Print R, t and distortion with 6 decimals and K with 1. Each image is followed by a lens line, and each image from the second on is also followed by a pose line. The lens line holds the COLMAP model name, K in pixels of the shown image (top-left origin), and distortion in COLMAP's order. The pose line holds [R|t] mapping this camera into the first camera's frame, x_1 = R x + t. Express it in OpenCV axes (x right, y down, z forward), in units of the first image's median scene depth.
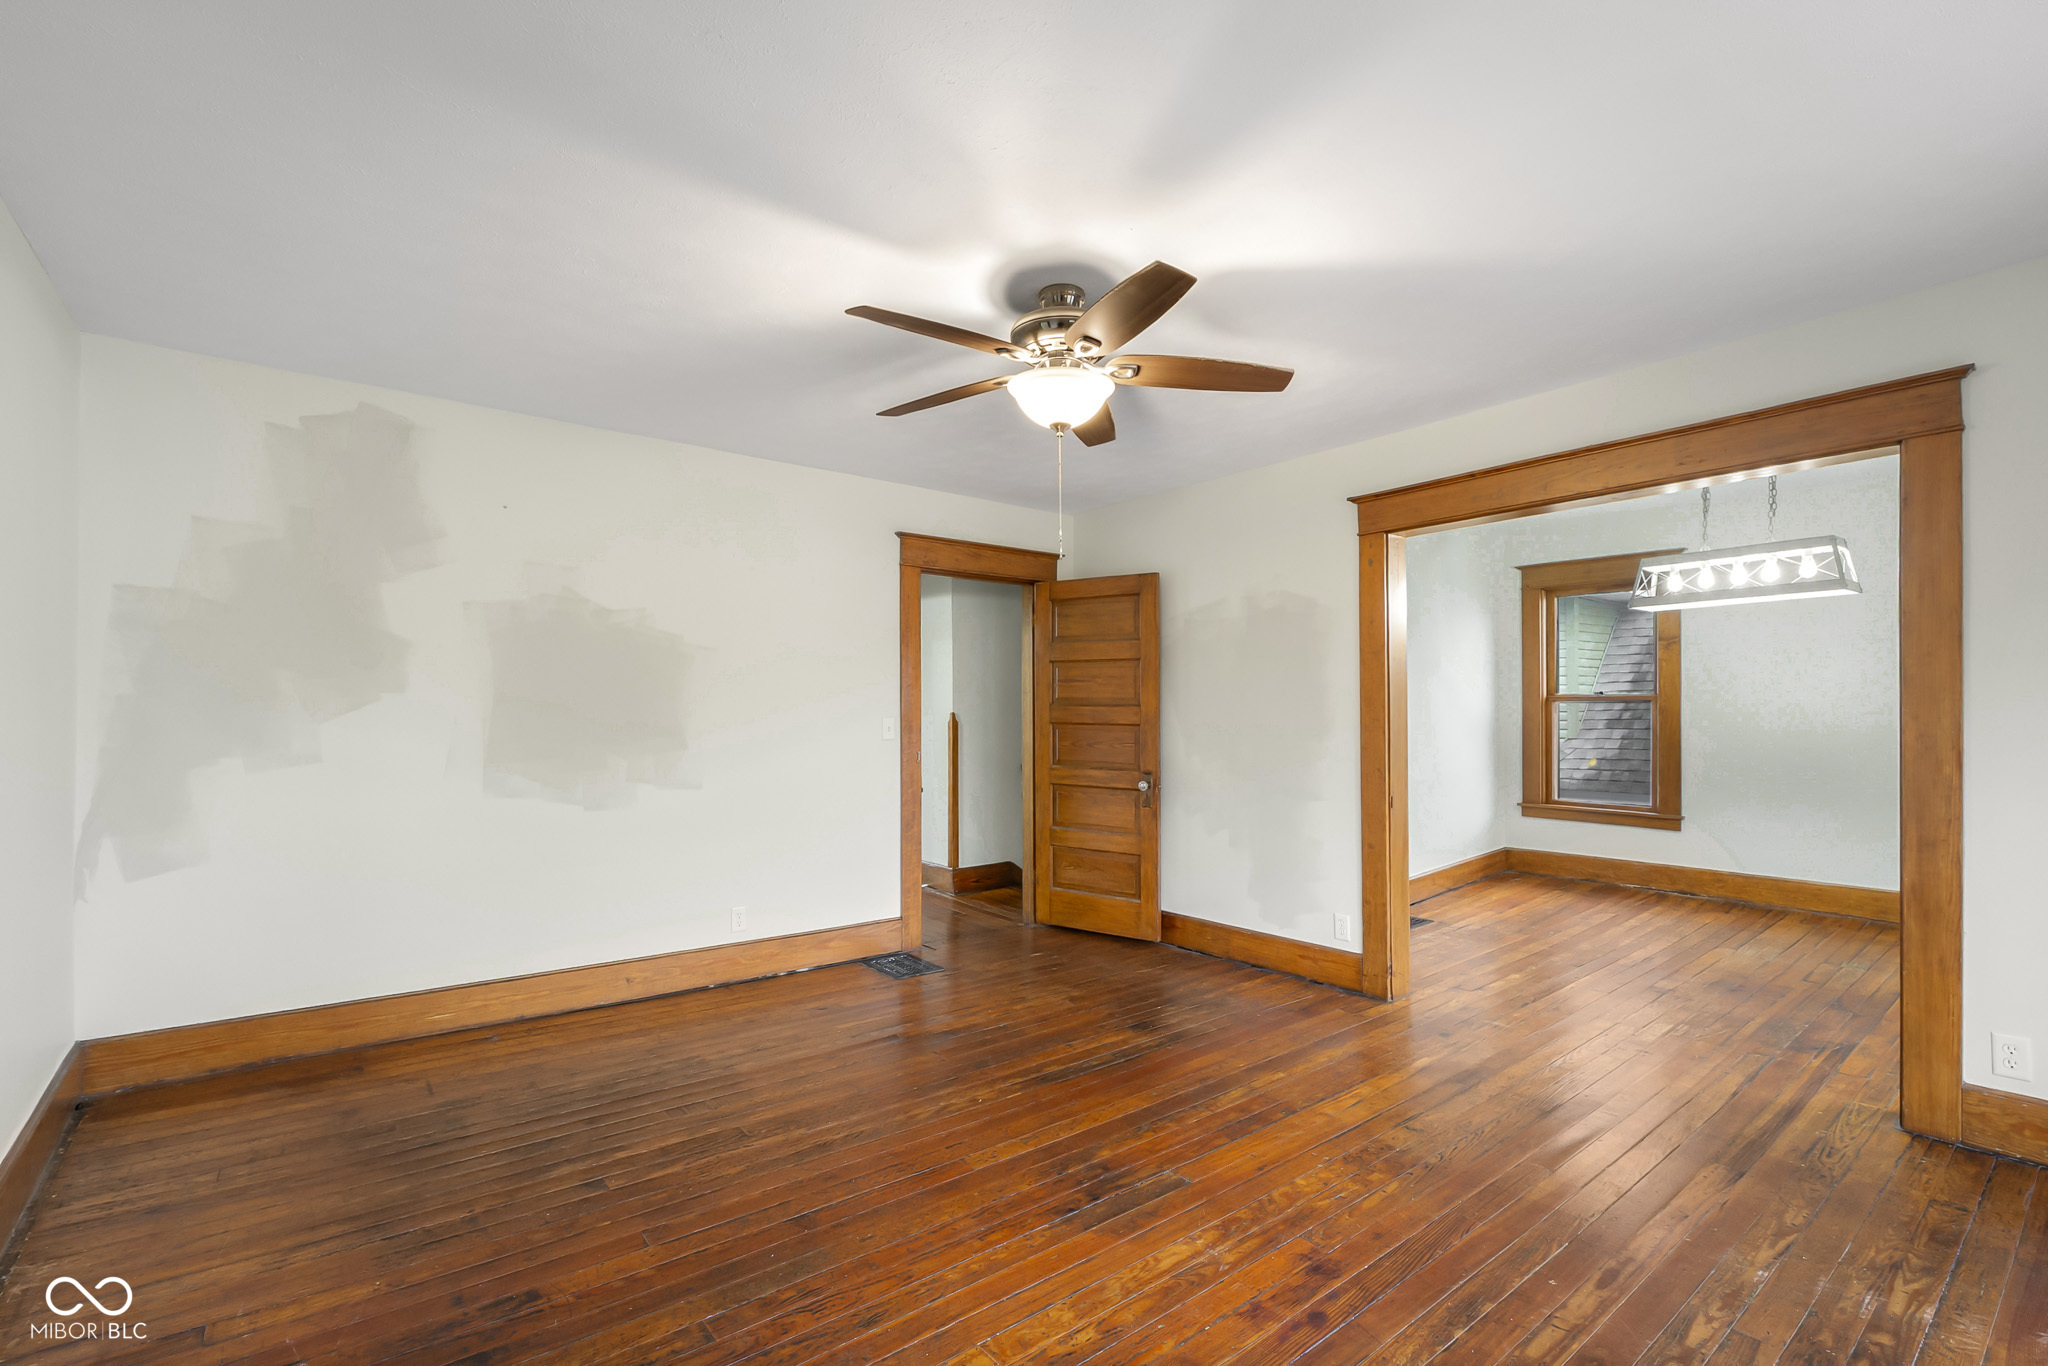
lens RADIAL K [[908.5, 0, 1013.5], [0, 908.5, 722.3], [0, 0, 1]] dist [-0.001135, -0.000208]
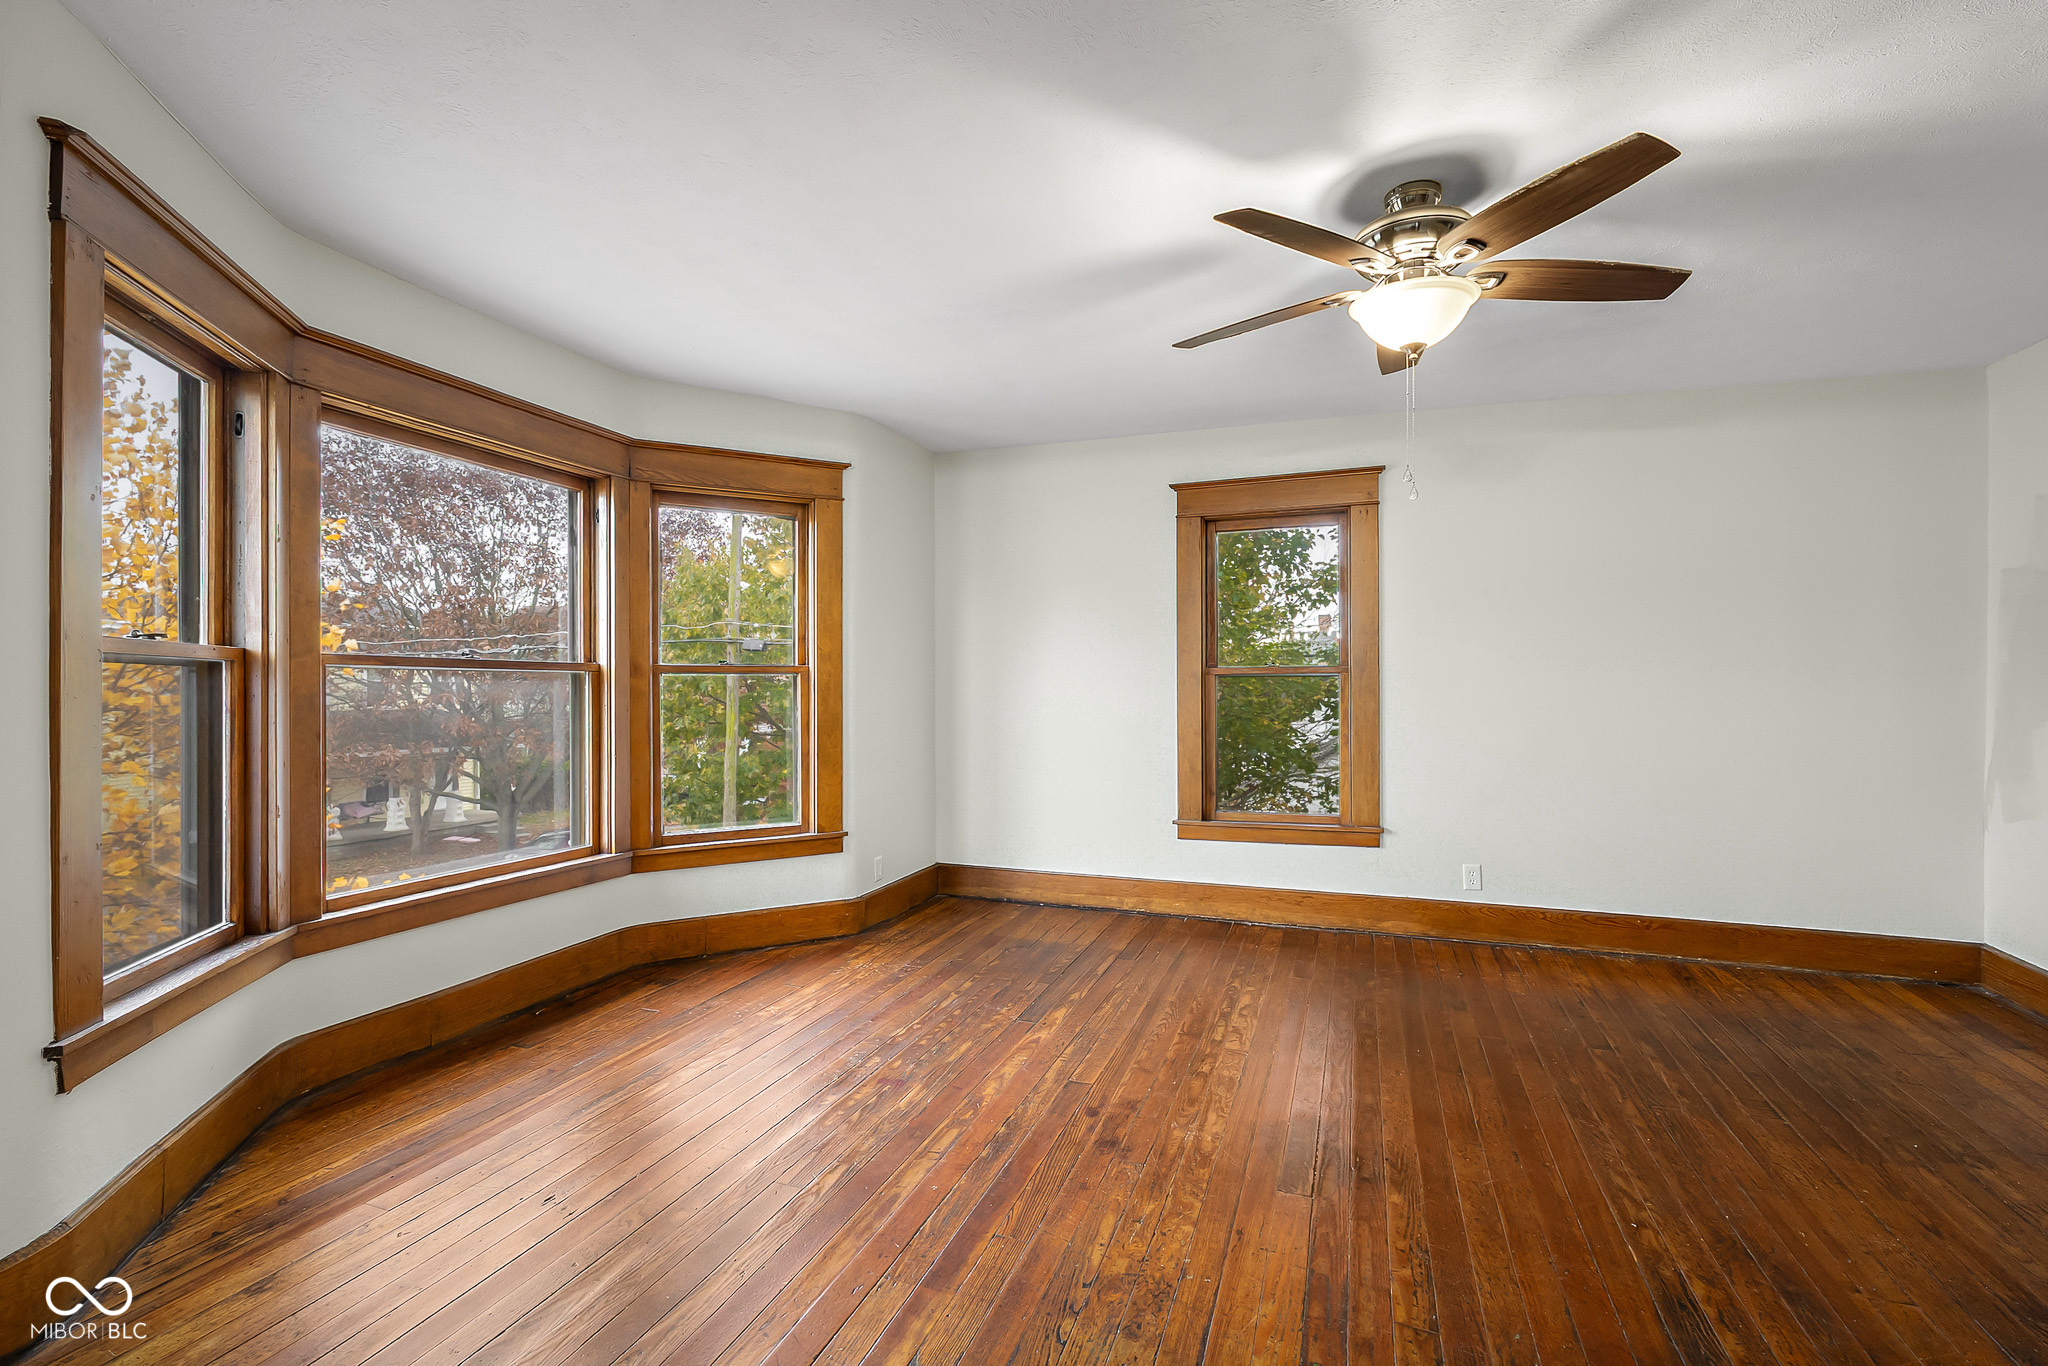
lens RADIAL K [[914.2, 0, 1027.5], [0, 914.2, 691.9], [0, 0, 1]] dist [-0.002391, 0.000001]
pose [[-0.845236, 0.003804, -0.534380, 0.531488], [-0.008384, 0.999757, 0.020378, -0.004642], [0.534327, 0.021705, -0.844999, 0.967629]]
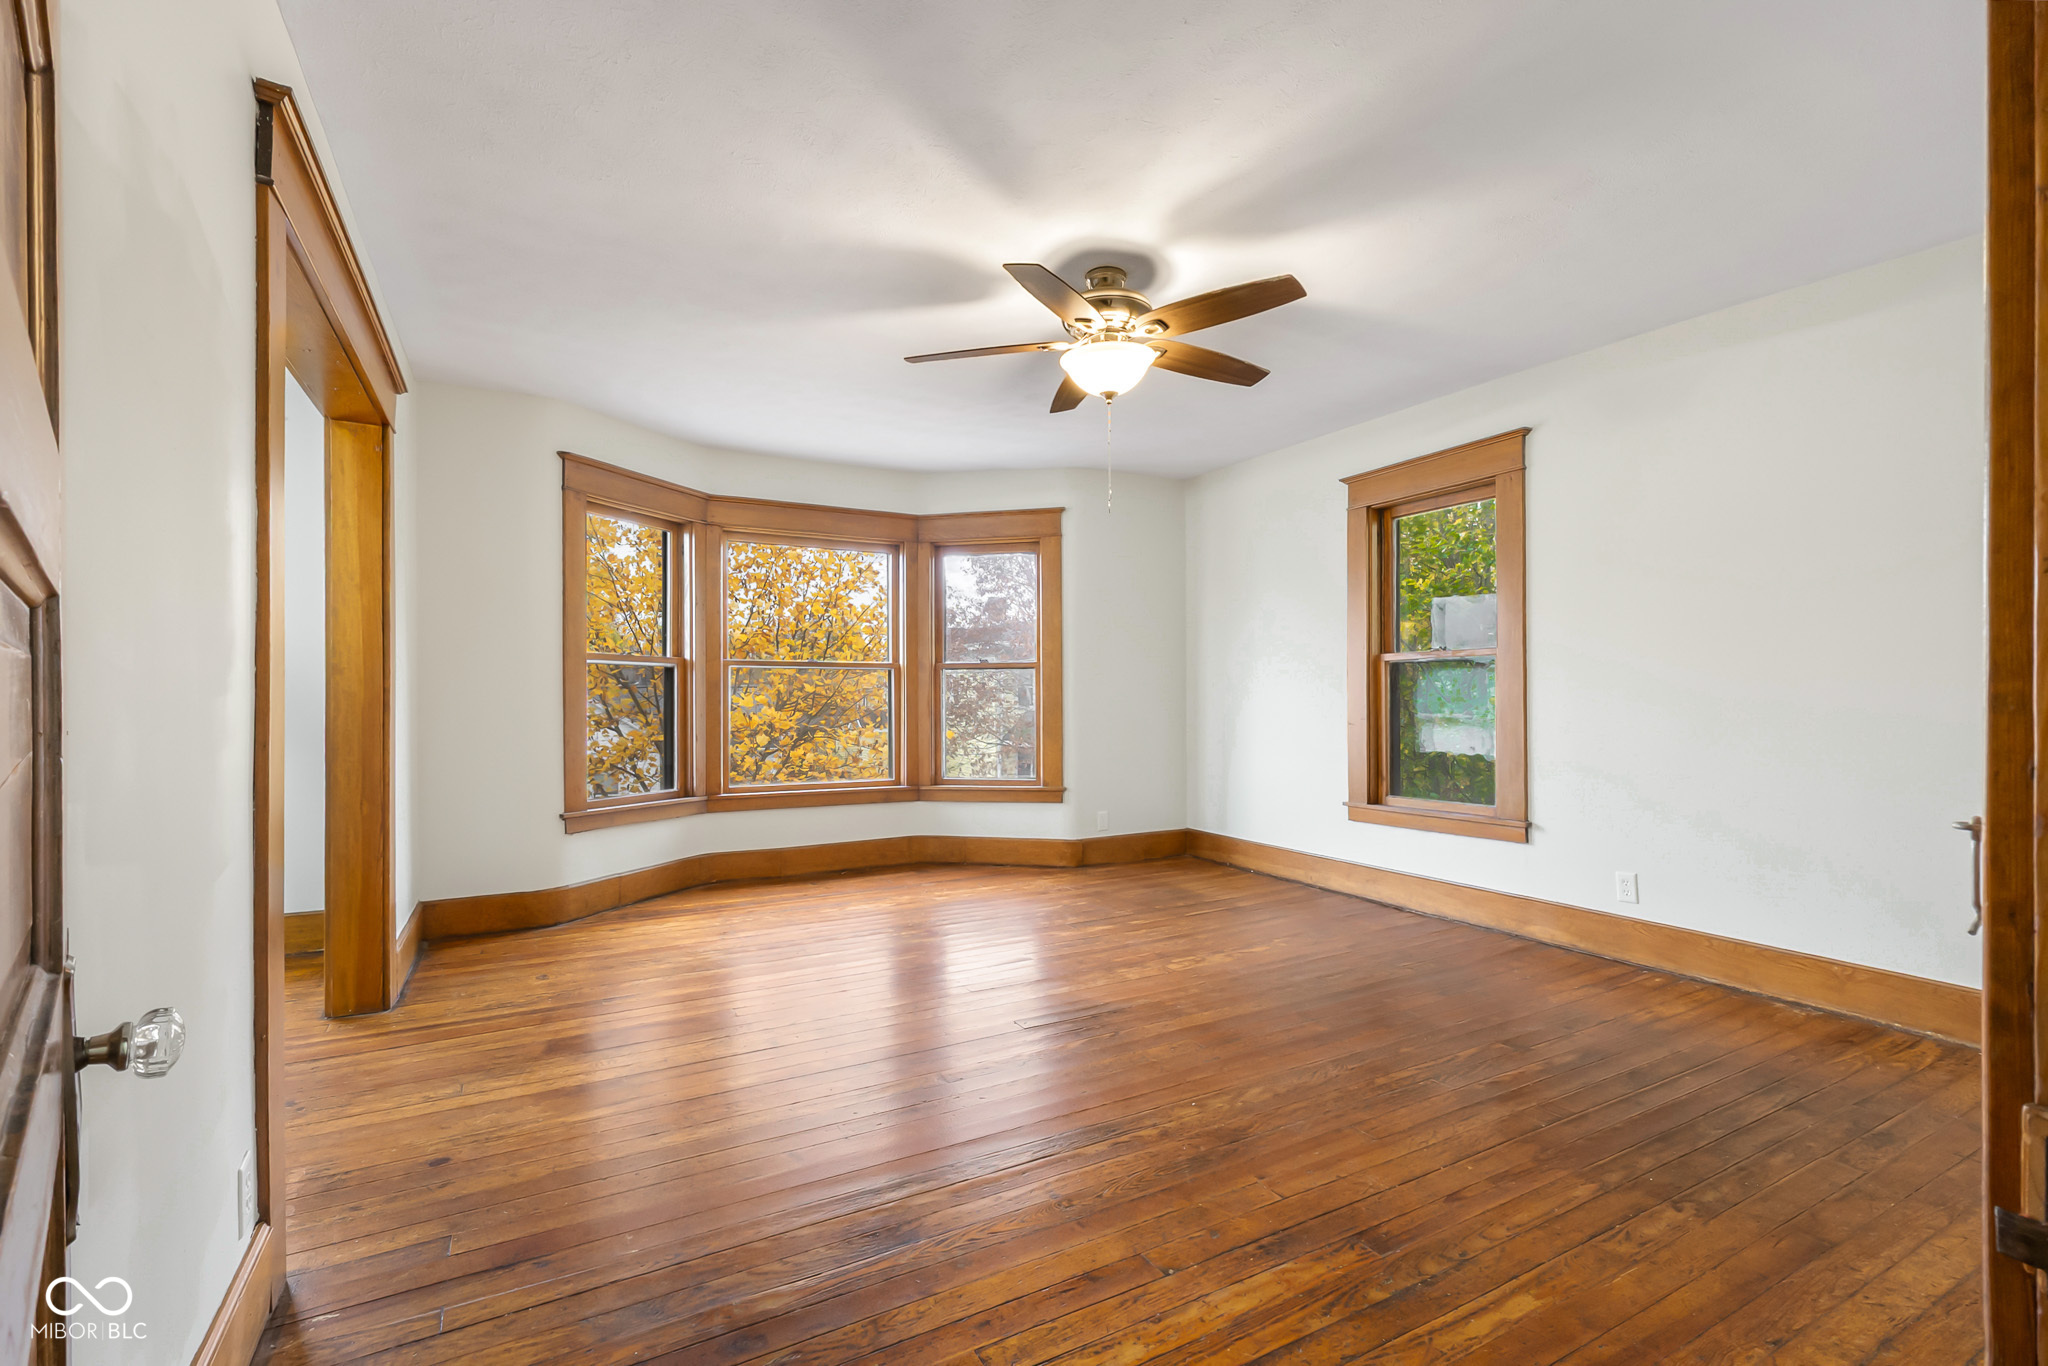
lens RADIAL K [[914.2, 0, 1027.5], [0, 914.2, 691.9], [0, 0, 1]] dist [-0.002391, 0.000001]
pose [[-0.987152, 0.002869, 0.159756, -0.016223], [0.004701, 0.999927, 0.011087, 0.019480], [-0.159712, 0.011695, -0.987094, 1.338555]]
